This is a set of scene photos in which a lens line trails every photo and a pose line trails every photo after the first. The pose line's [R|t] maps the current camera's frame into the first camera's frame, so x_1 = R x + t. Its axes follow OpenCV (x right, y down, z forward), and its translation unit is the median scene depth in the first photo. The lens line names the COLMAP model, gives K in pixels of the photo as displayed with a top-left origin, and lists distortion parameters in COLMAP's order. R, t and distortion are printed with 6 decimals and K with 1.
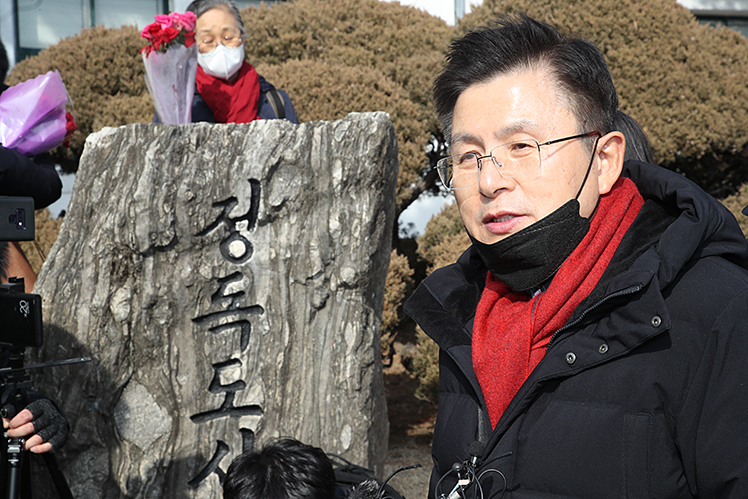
lens RADIAL K [[1466.3, 0, 374.0], [0, 1466.3, 249.5], [0, 0, 1]] dist [0.196059, -0.171230]
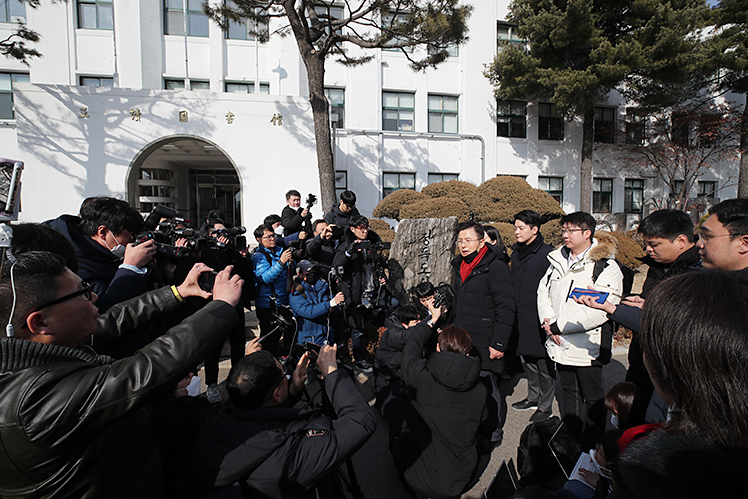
lens RADIAL K [[348.8, 0, 374.0], [0, 348.8, 249.5], [0, 0, 1]] dist [-0.031502, 0.000406]
pose [[0.968543, 0.033066, -0.246640, 0.034877], [-0.017294, 0.997680, 0.065841, -0.056207], [0.248245, -0.059504, 0.966868, -0.271917]]
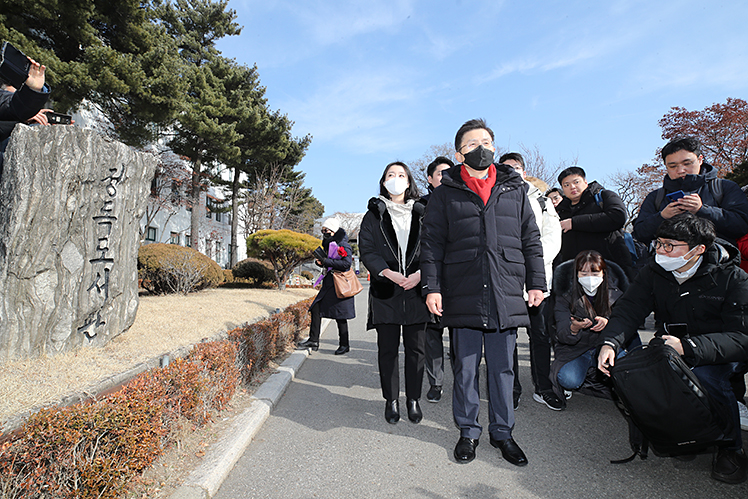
lens RADIAL K [[379.6, 0, 374.0], [0, 379.6, 249.5], [0, 0, 1]] dist [-0.041901, 0.000449]
pose [[0.395674, 0.077206, 0.915140, -0.466271], [0.016173, 0.995720, -0.090997, 0.154311], [-0.918249, 0.050805, 0.392732, 0.387318]]
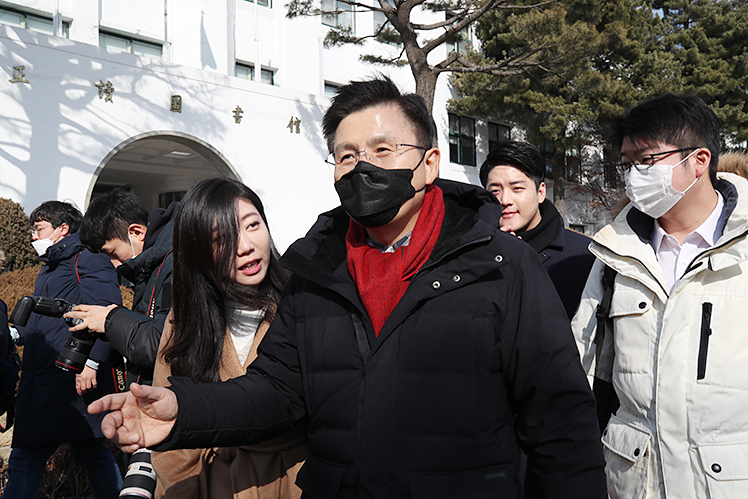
lens RADIAL K [[706.3, 0, 364.4], [0, 706.3, 251.8], [0, 0, 1]] dist [0.013879, -0.000301]
pose [[0.955855, 0.023854, 0.292869, -2.441491], [-0.003193, 0.997484, -0.070822, 0.086929], [-0.293821, 0.066760, 0.953526, -1.629820]]
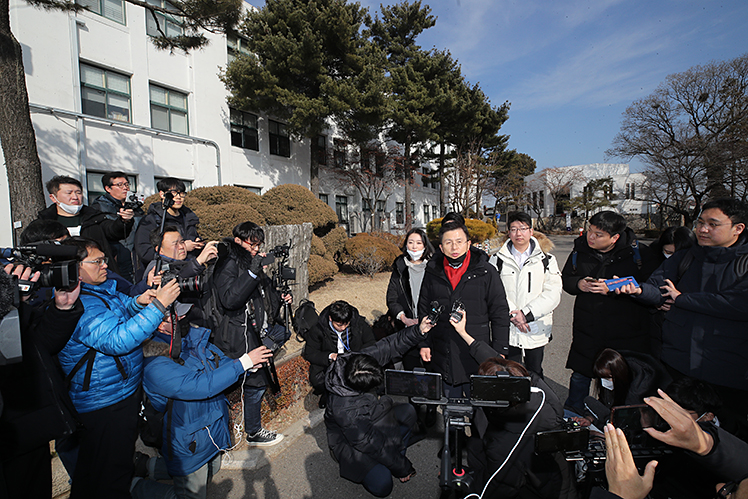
lens RADIAL K [[343.6, 0, 376.7], [0, 343.6, 245.0], [0, 0, 1]] dist [-0.033127, 0.000478]
pose [[0.841096, -0.032890, 0.539885, -0.416105], [0.026047, 0.999454, 0.020309, -0.043451], [-0.540258, -0.003020, 0.841494, 0.003692]]
